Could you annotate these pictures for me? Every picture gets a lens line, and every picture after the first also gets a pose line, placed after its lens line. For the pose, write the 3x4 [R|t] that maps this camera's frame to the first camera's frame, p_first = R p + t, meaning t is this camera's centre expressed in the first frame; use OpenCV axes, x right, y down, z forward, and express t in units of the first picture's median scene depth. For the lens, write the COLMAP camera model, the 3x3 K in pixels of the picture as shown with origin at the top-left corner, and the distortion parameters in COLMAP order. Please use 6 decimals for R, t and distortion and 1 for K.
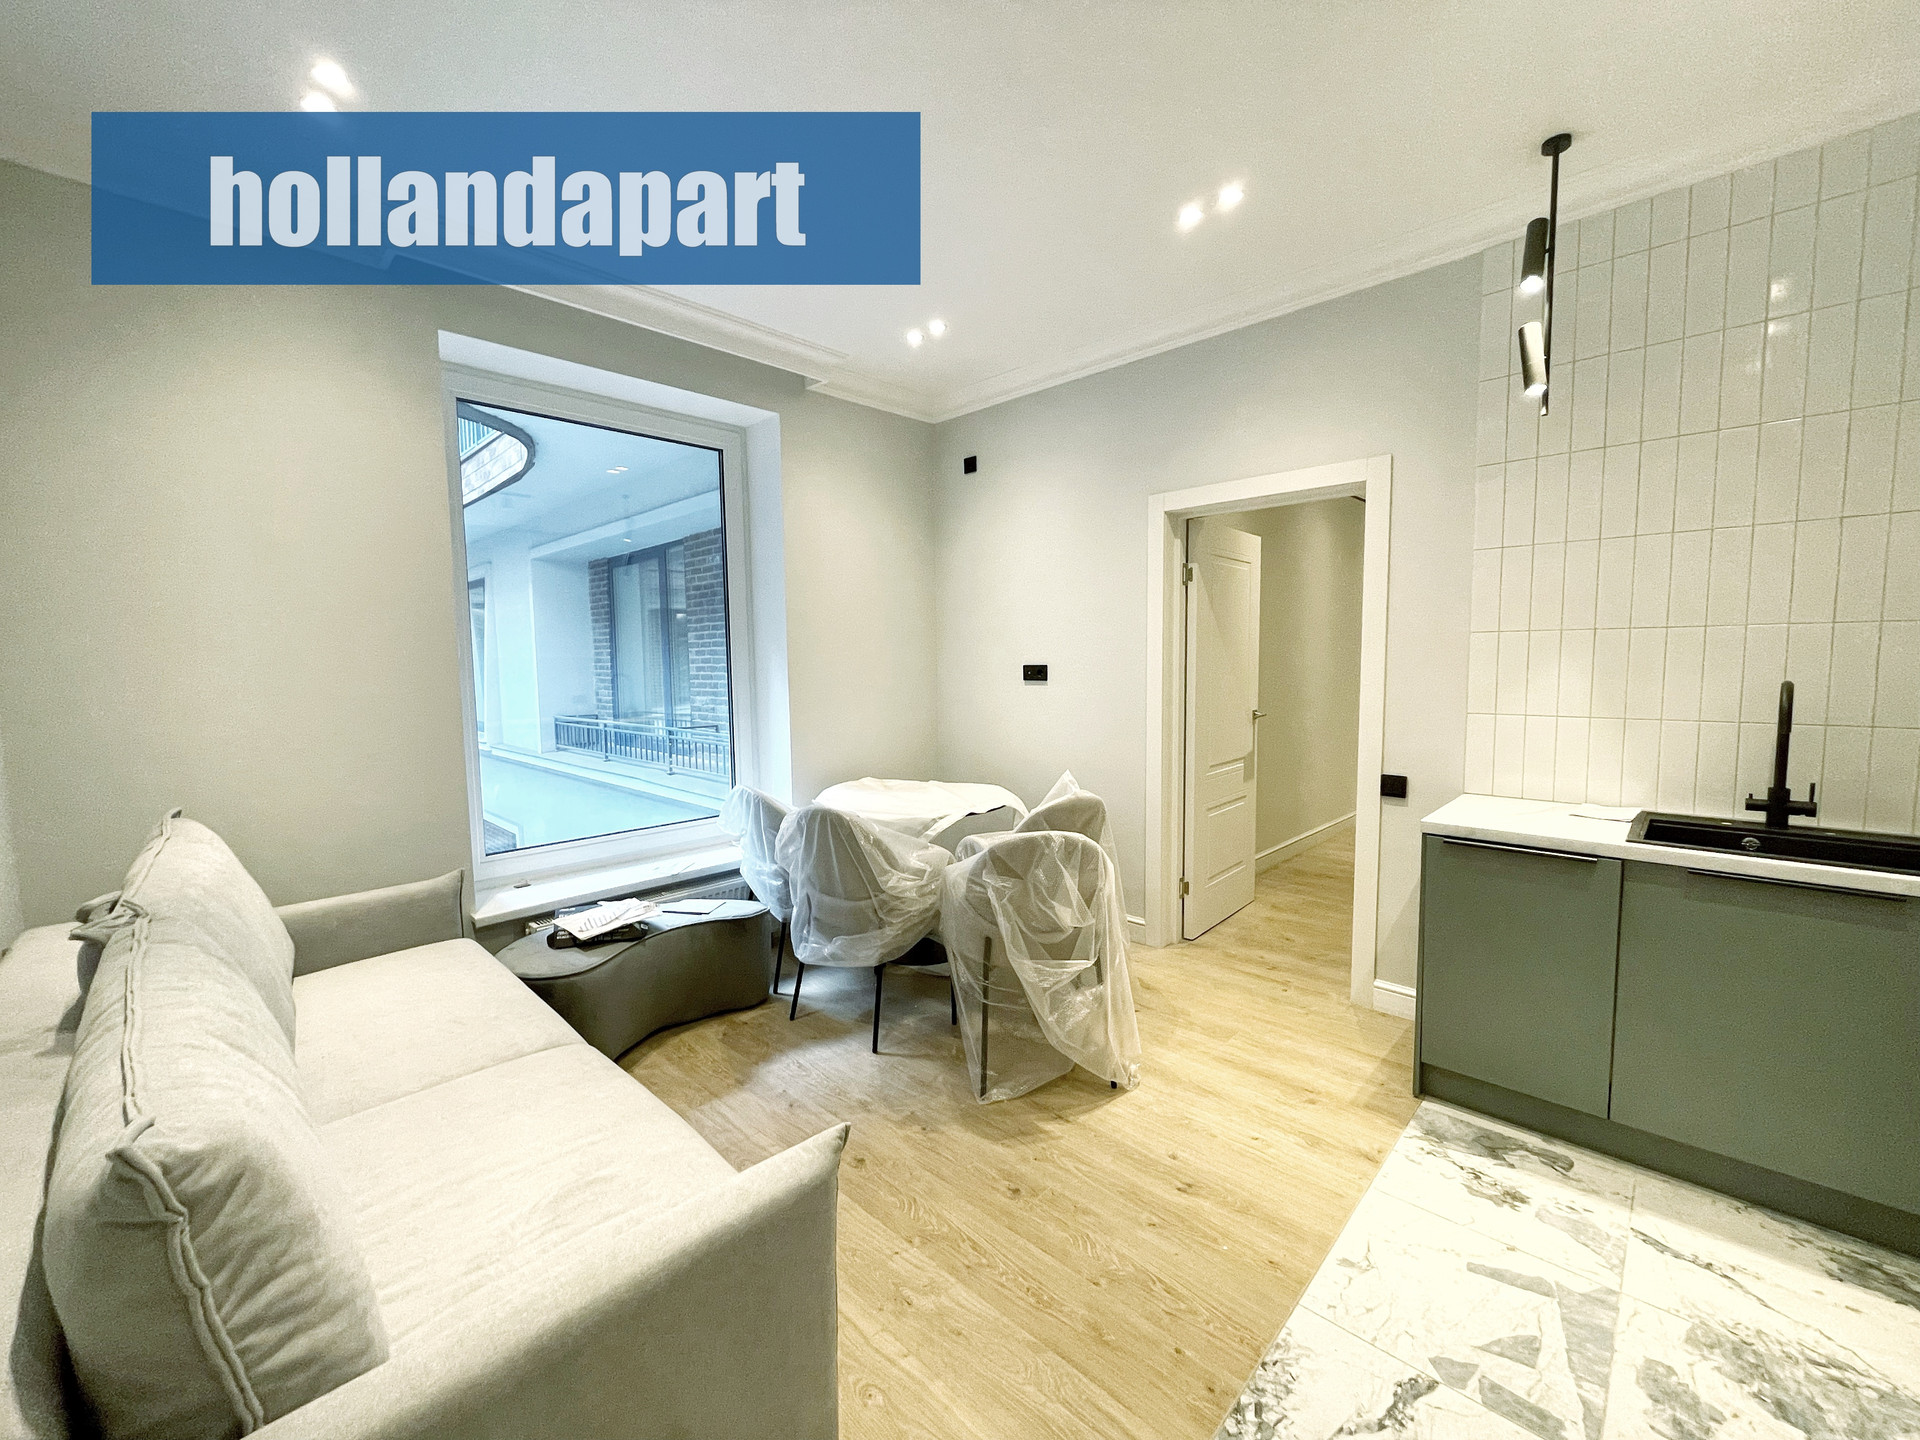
lens RADIAL K [[776.4, 0, 962.2], [0, 776.4, 718.5], [0, 0, 1]] dist [-0.000953, -0.000050]
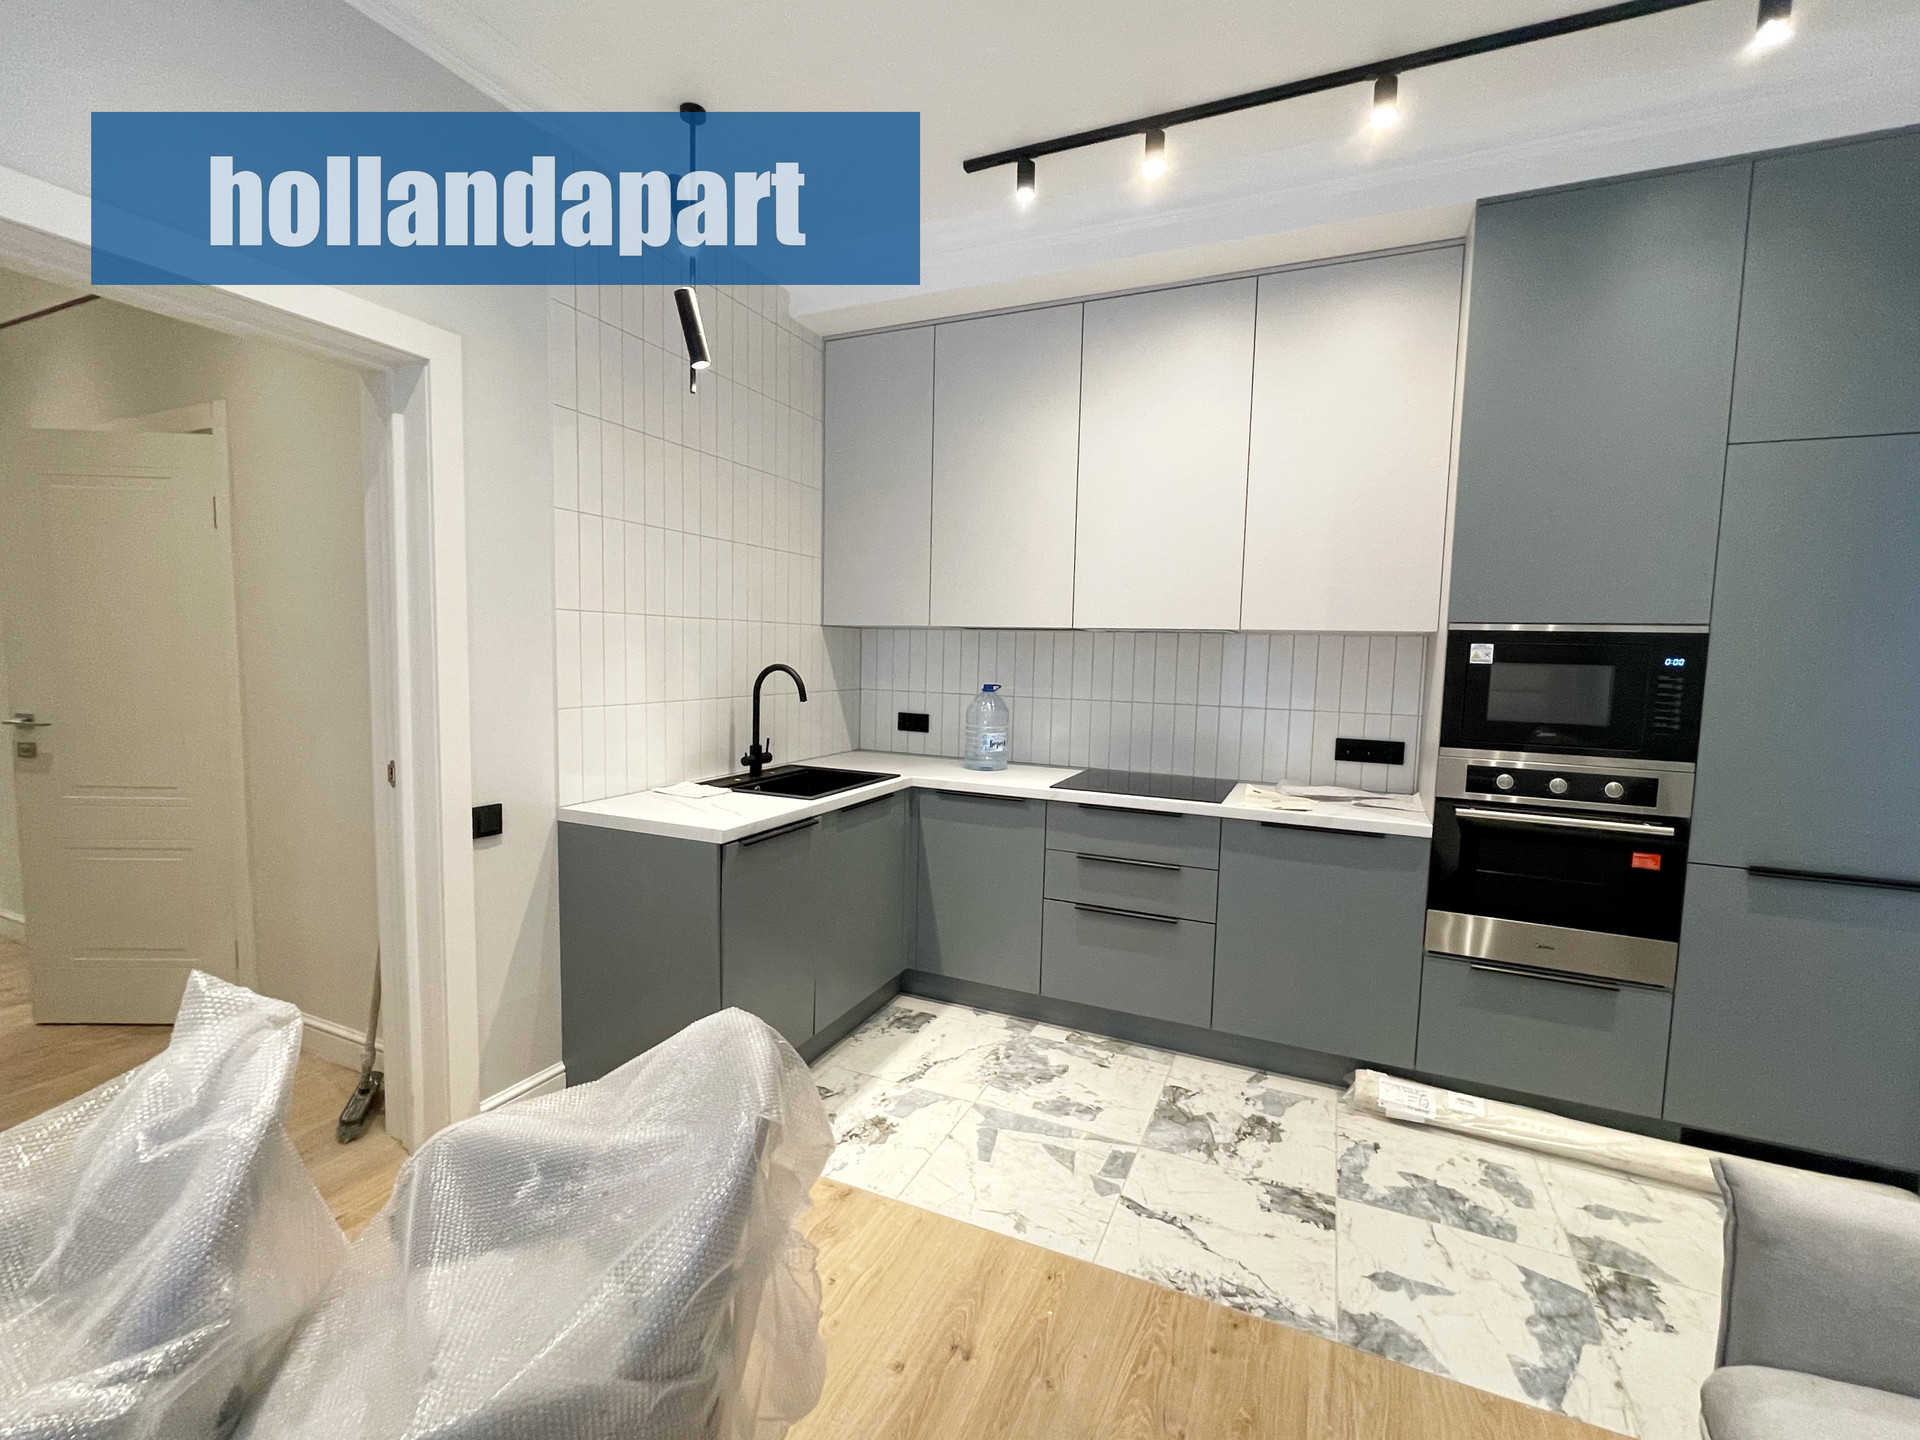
lens RADIAL K [[842.3, 0, 959.3], [0, 842.3, 710.1], [0, 0, 1]] dist [-0.001347, 0.000019]
pose [[-0.334799, -0.068009, 0.939832, -0.472148], [0.051010, 0.994621, 0.090145, -0.093902], [-0.940908, 0.078121, -0.329529, 1.328193]]
